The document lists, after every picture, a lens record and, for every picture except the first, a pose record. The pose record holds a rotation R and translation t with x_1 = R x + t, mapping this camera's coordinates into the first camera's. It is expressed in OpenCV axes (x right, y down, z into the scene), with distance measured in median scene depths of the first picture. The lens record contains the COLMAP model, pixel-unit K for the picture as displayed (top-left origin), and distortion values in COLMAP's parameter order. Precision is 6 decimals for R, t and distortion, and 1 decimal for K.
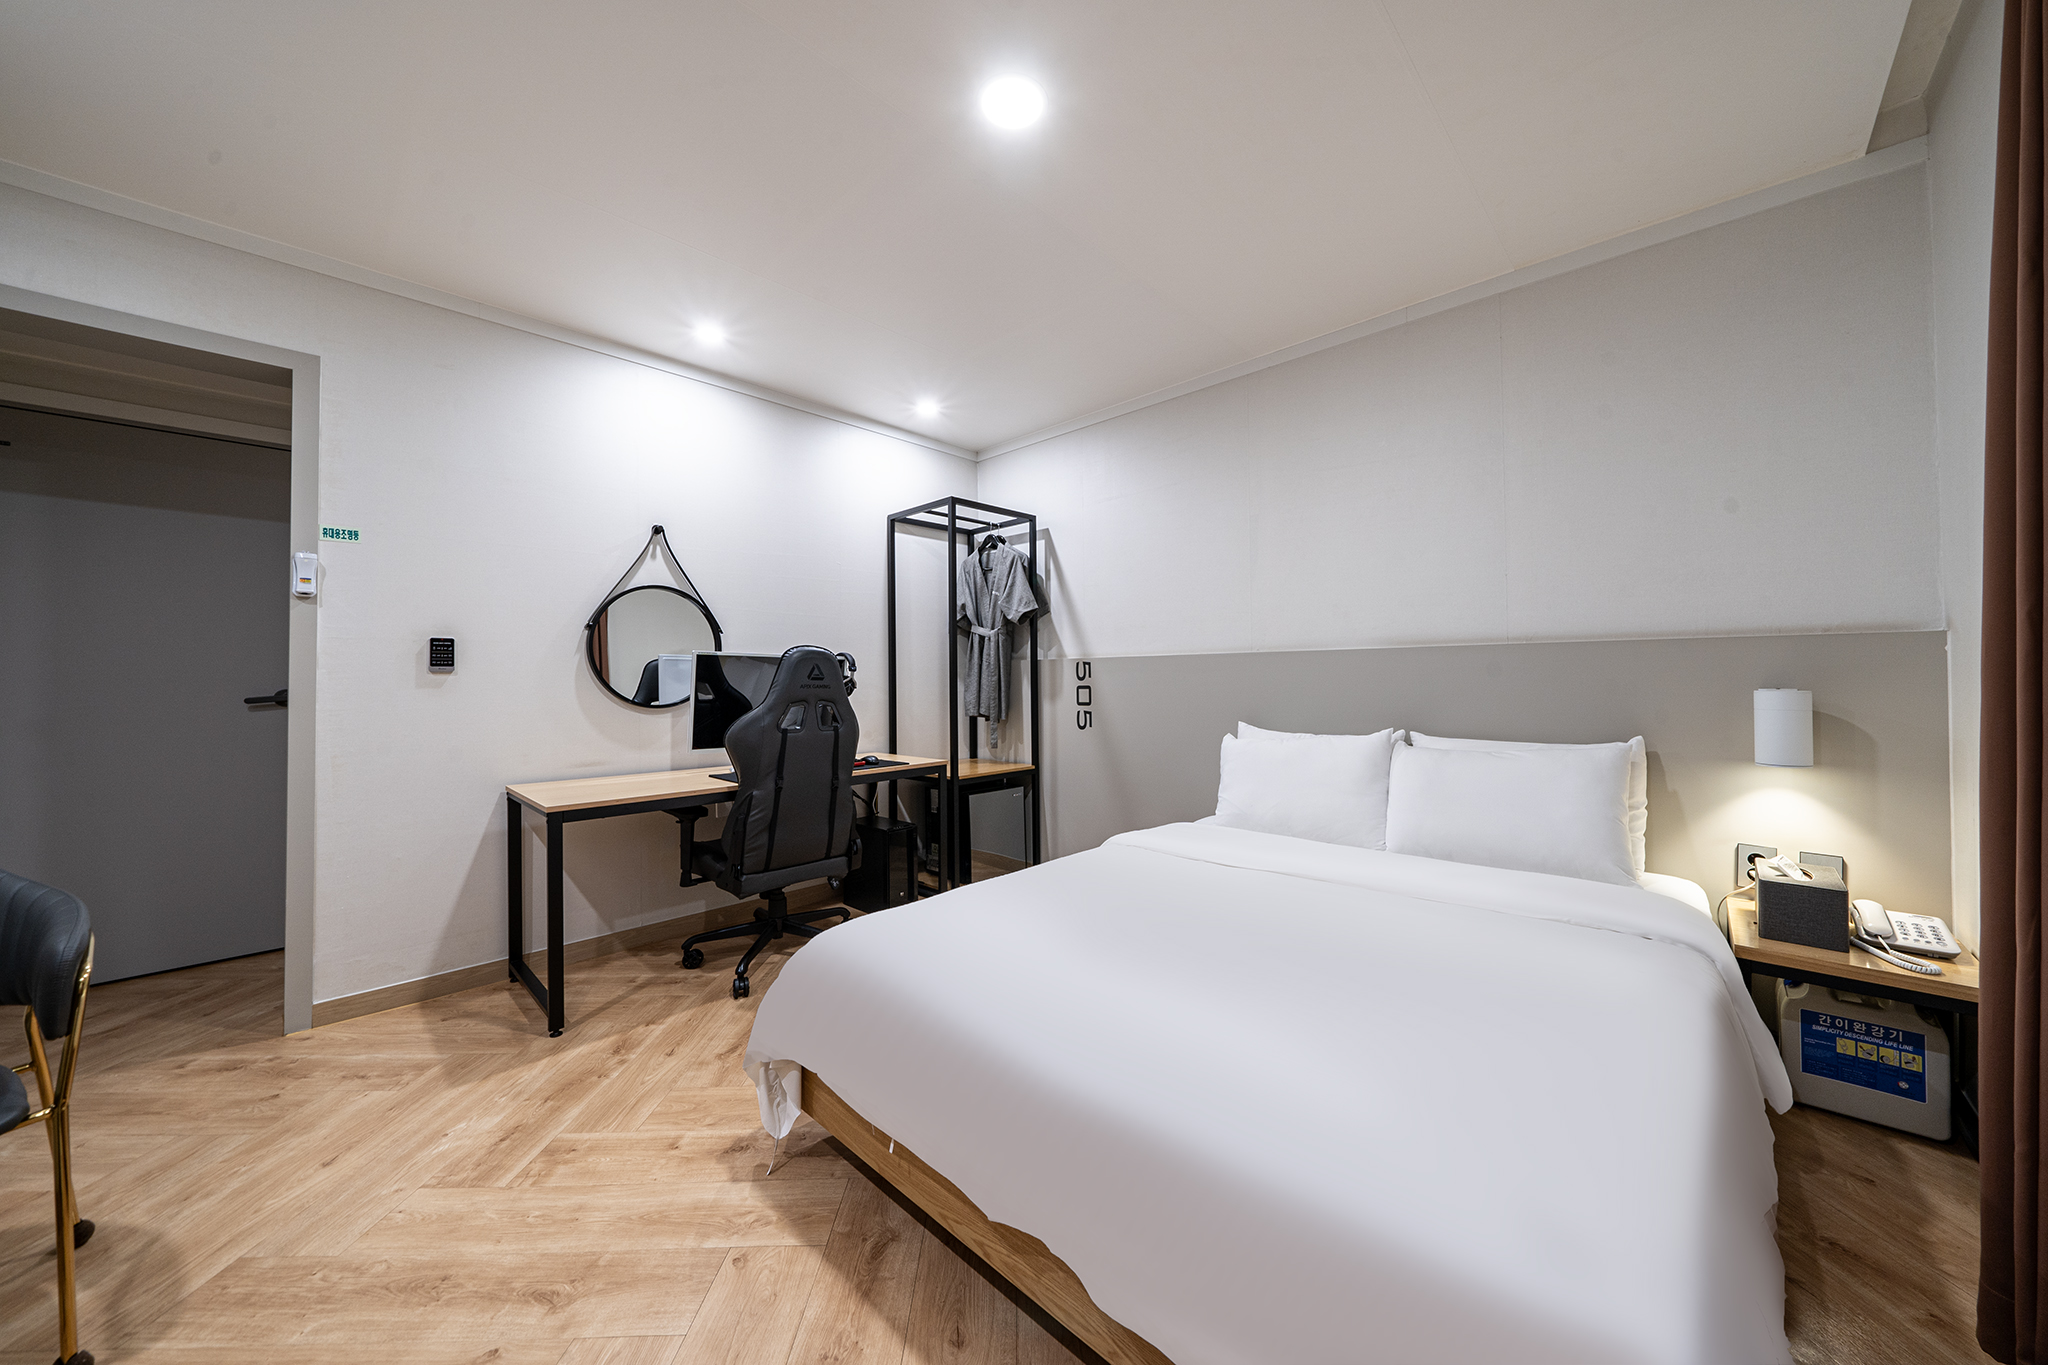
lens RADIAL K [[699.5, 0, 1029.4], [0, 699.5, 673.1], [0, 0, 1]] dist [-0.000354, 0.000048]
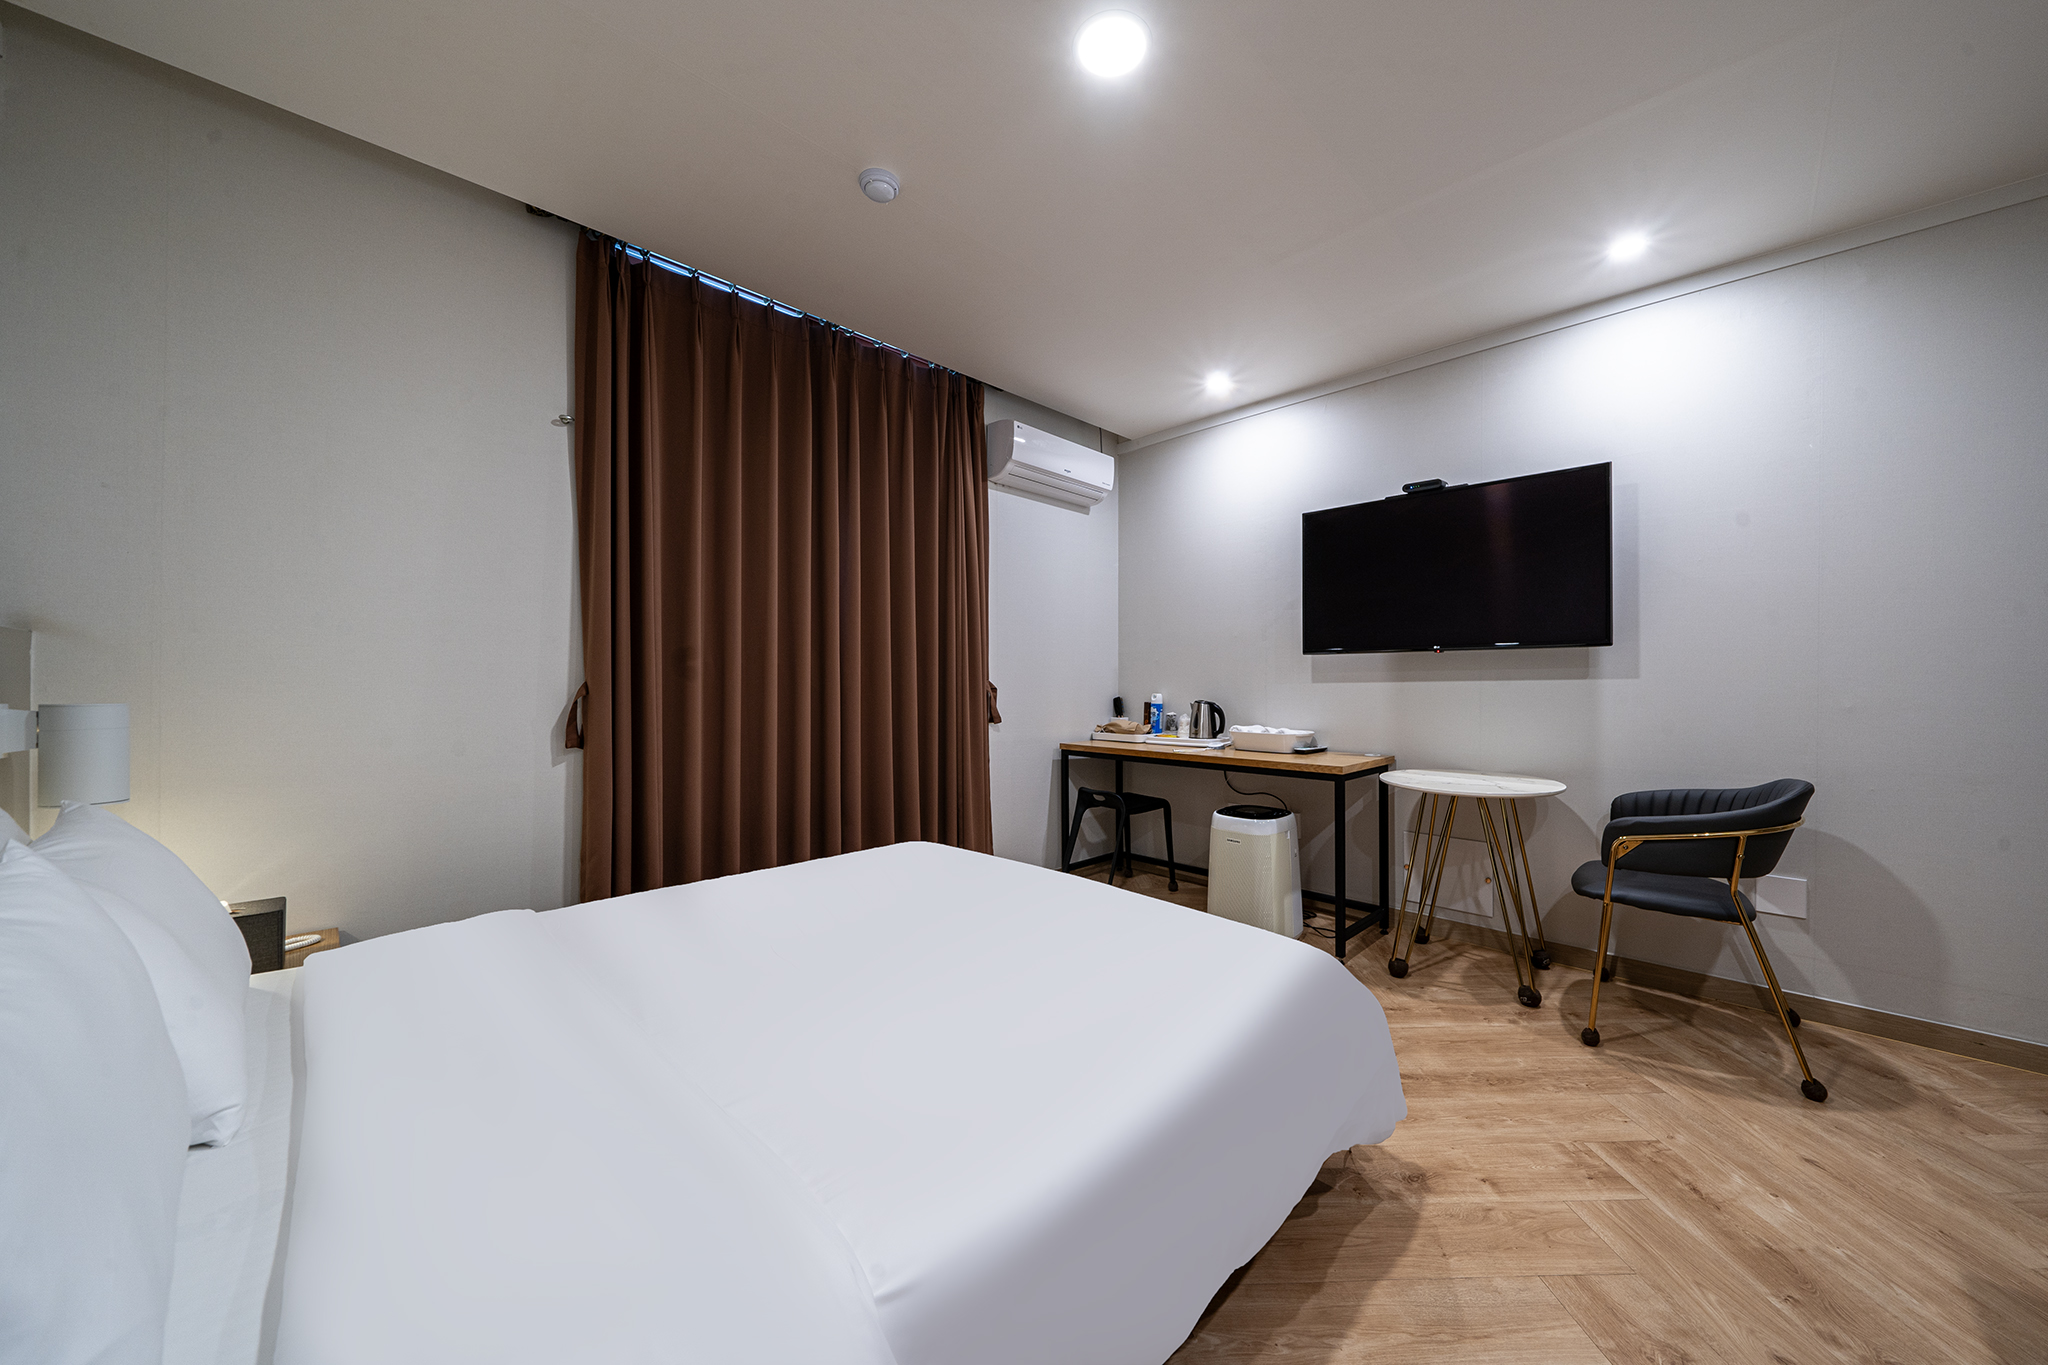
lens RADIAL K [[703.4, 0, 1043.3], [0, 703.4, 681.2], [0, 0, 1]] dist [-0.000038, 0.000186]
pose [[-0.999928, 0.009533, 0.007324, 0.065603], [0.009506, 0.999947, -0.003836, 0.014139], [-0.007360, -0.003766, -0.999966, 1.921837]]
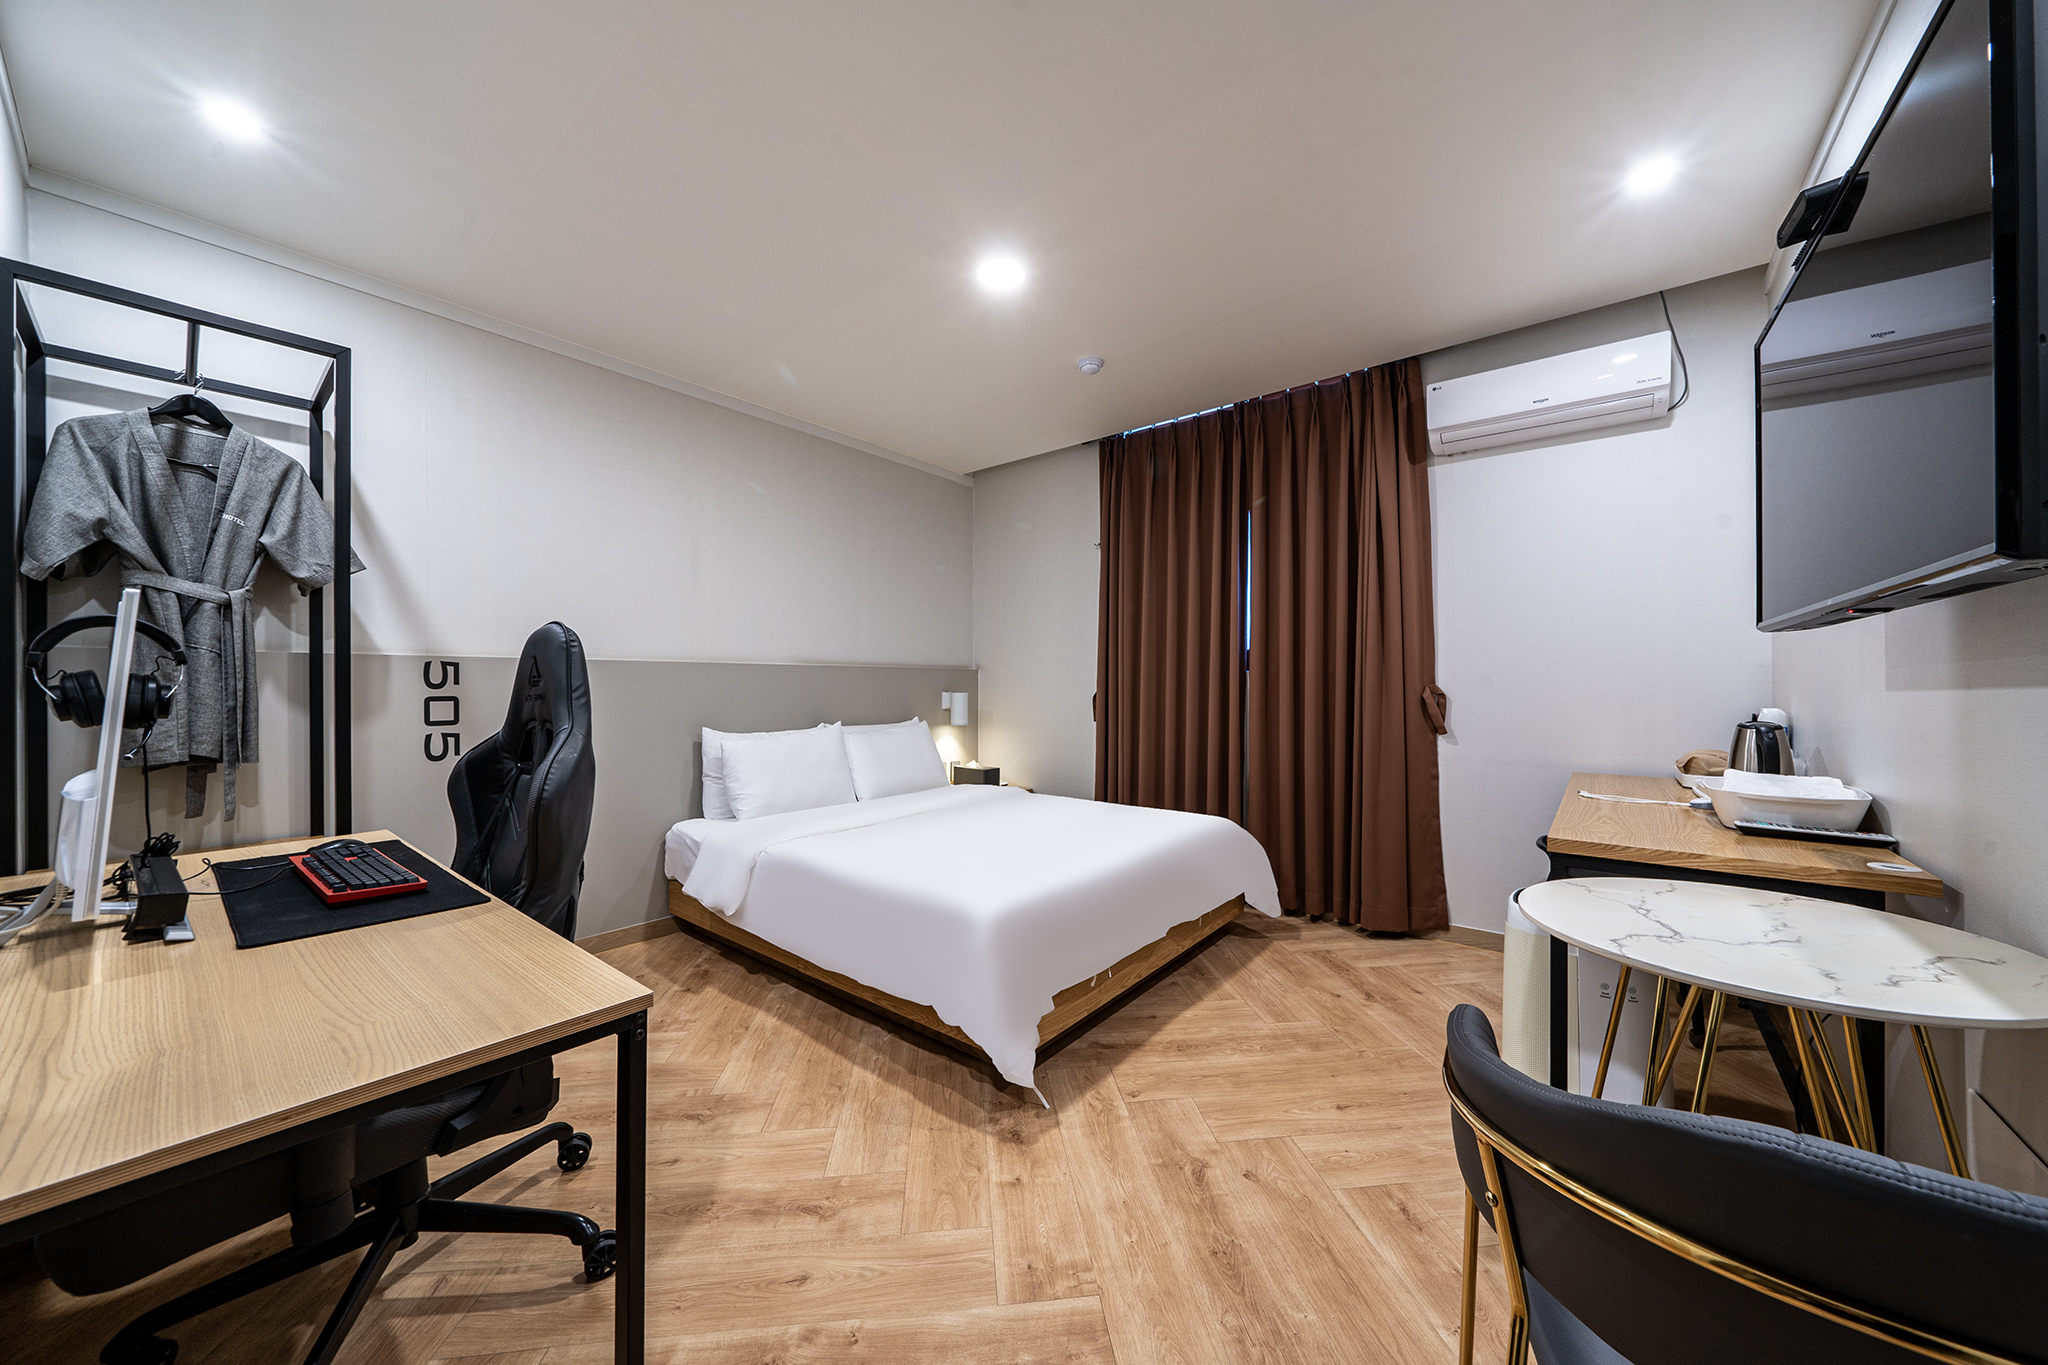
lens RADIAL K [[703.4, 0, 1043.3], [0, 703.4, 681.2], [0, 0, 1]] dist [-0.000038, 0.000186]
pose [[-0.099052, 0.016033, 0.994953, -1.441693], [-0.003426, 0.999859, -0.016453, 0.027261], [-0.995076, -0.005039, -0.098984, 1.052726]]
